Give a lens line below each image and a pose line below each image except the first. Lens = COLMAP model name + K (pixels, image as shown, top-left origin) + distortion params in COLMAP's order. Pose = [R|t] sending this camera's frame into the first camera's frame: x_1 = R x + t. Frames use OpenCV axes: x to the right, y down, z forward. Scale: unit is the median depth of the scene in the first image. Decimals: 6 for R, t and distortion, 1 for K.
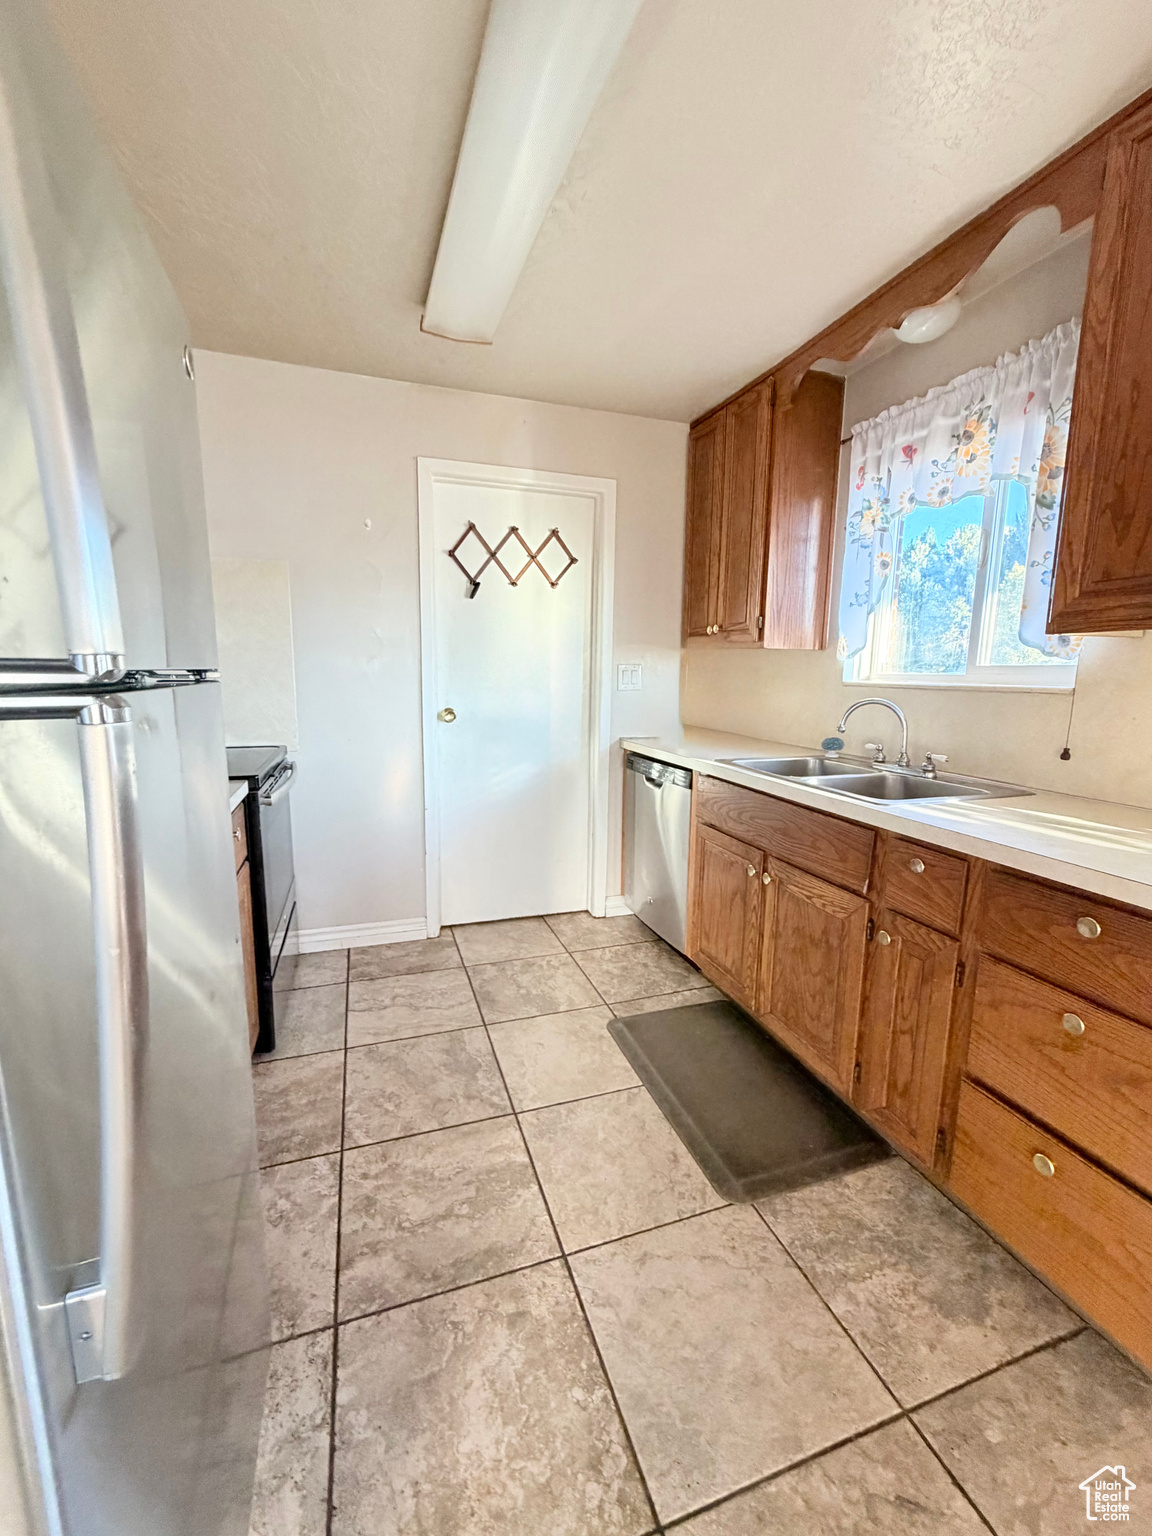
lens RADIAL K [[615.6, 0, 584.5], [0, 615.6, 769.9], [0, 0, 1]] dist [0.000293, 0.000725]
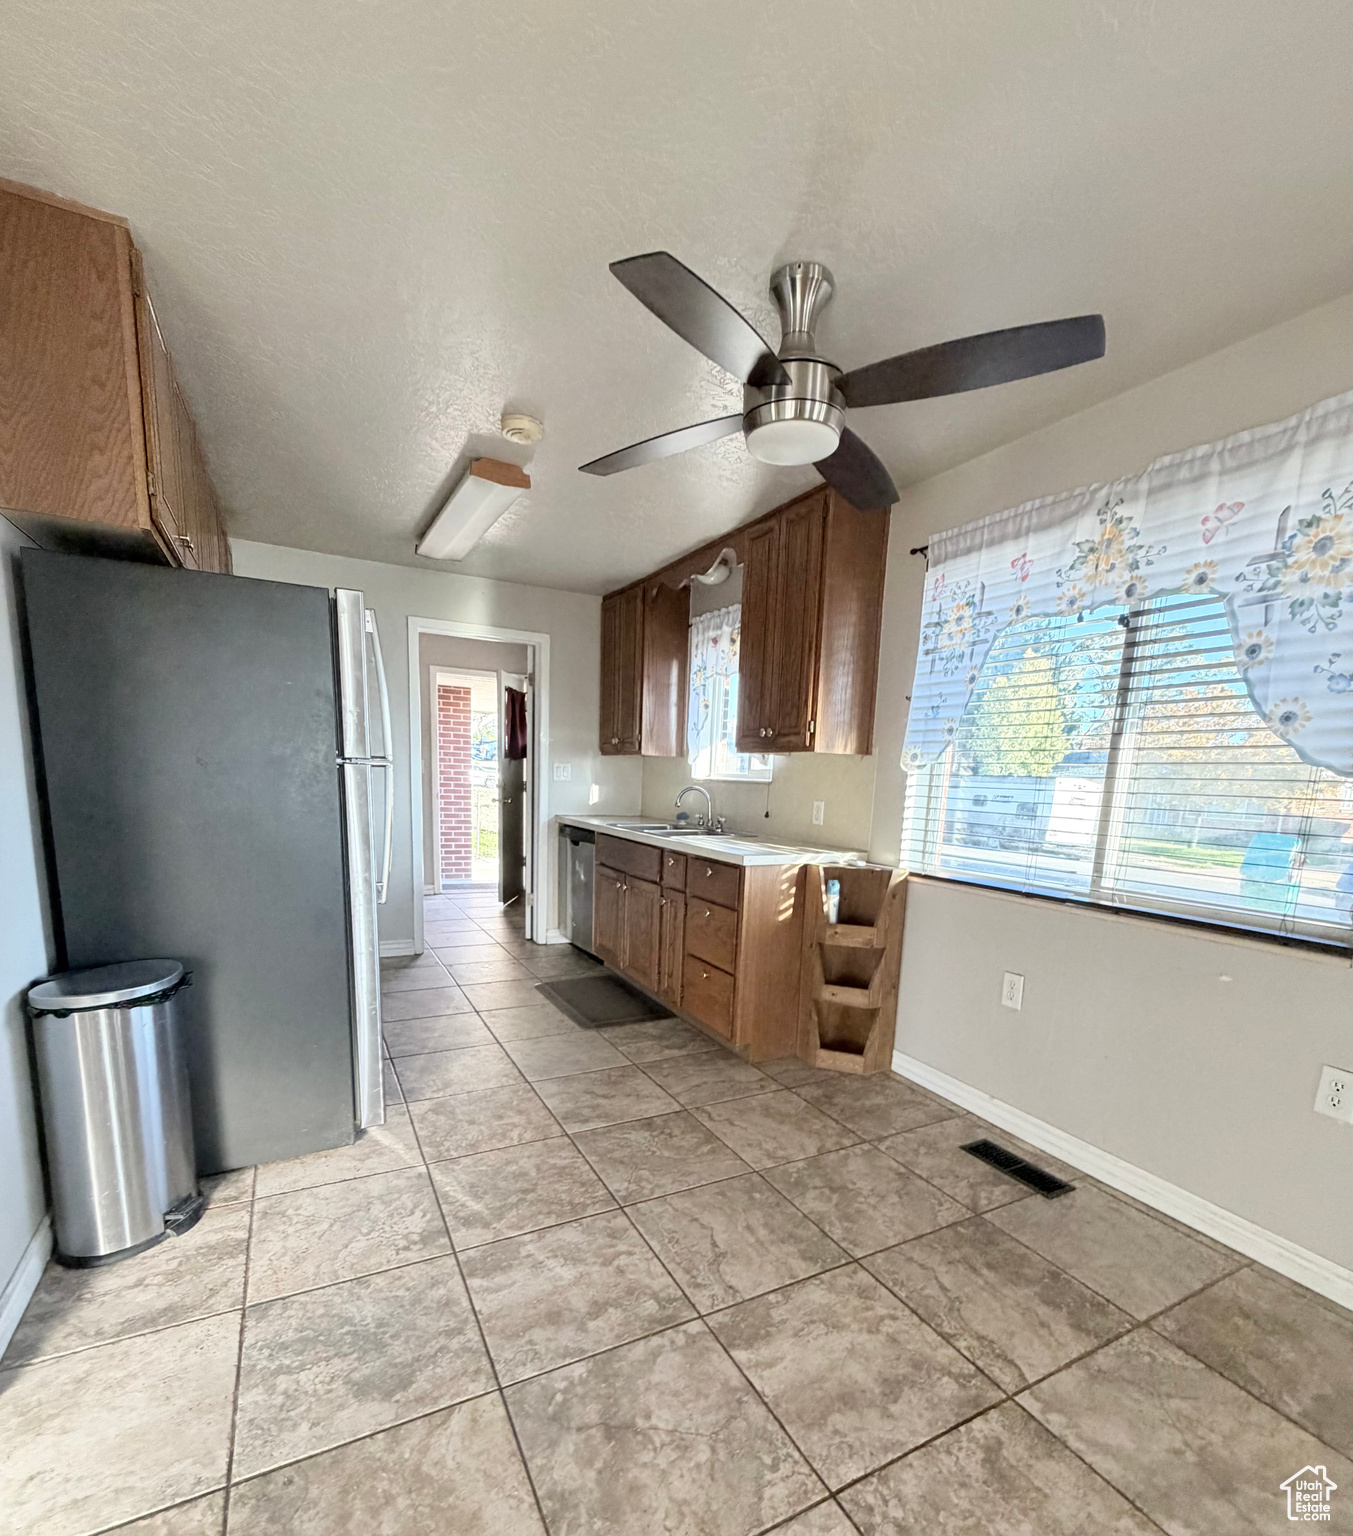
lens RADIAL K [[714.0, 0, 679.3], [0, 714.0, 903.6], [0, 0, 1]] dist [-0.005483, 0.000052]
pose [[0.989085, -0.002191, 0.147331, 0.161787], [-0.001000, 0.999767, 0.021578, 0.191219], [-0.147344, -0.021489, 0.988852, -1.104771]]
